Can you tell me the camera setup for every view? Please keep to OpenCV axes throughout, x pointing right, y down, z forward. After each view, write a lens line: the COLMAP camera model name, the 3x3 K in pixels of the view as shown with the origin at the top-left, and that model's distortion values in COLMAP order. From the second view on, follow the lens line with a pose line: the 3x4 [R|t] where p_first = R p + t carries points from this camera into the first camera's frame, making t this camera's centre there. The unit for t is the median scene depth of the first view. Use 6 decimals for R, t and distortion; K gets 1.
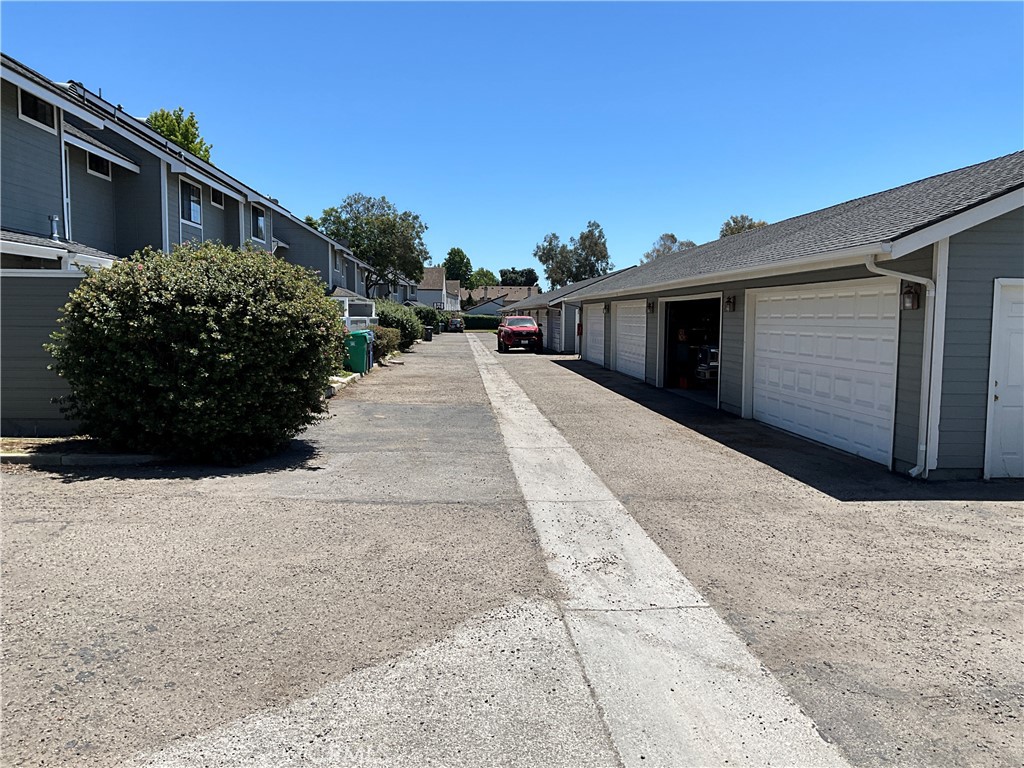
lens RADIAL K [[841.6, 0, 512.0], [0, 841.6, 384.0], [0, 0, 1]] dist [0.091119, -0.172915]
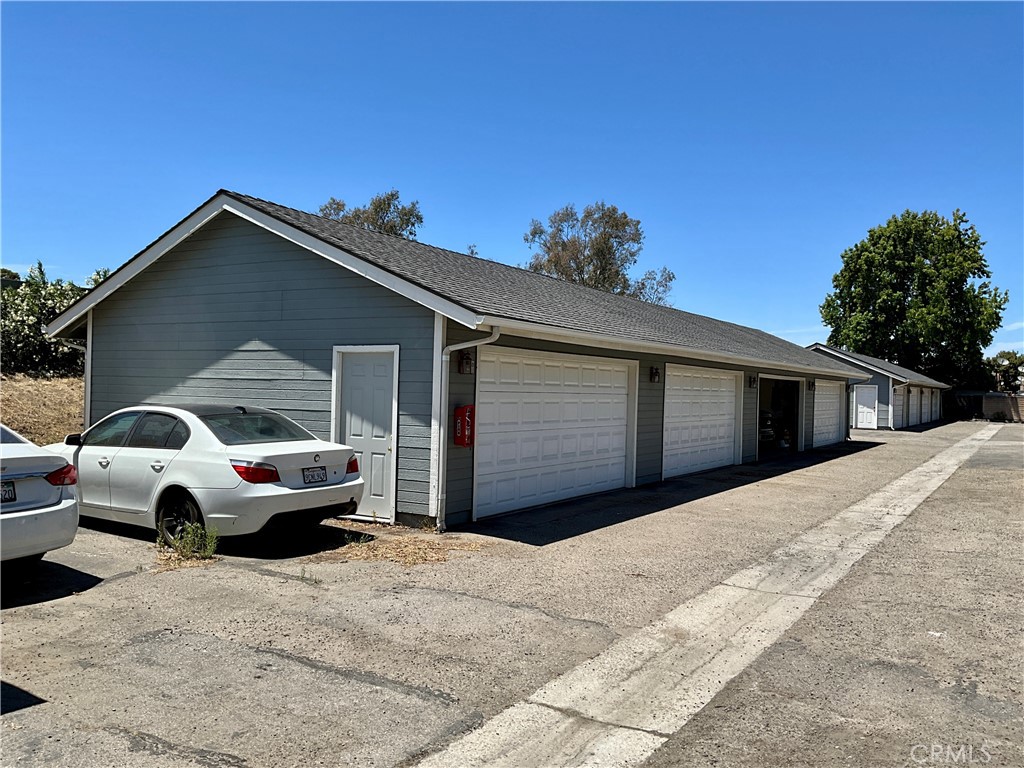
lens RADIAL K [[841.6, 0, 512.0], [0, 841.6, 384.0], [0, 0, 1]] dist [0.091119, -0.172915]
pose [[-0.820695, -0.027280, 0.570715, -0.012793], [0.011653, 0.997853, 0.064454, -0.010072], [-0.571247, 0.059547, -0.818615, 0.129322]]
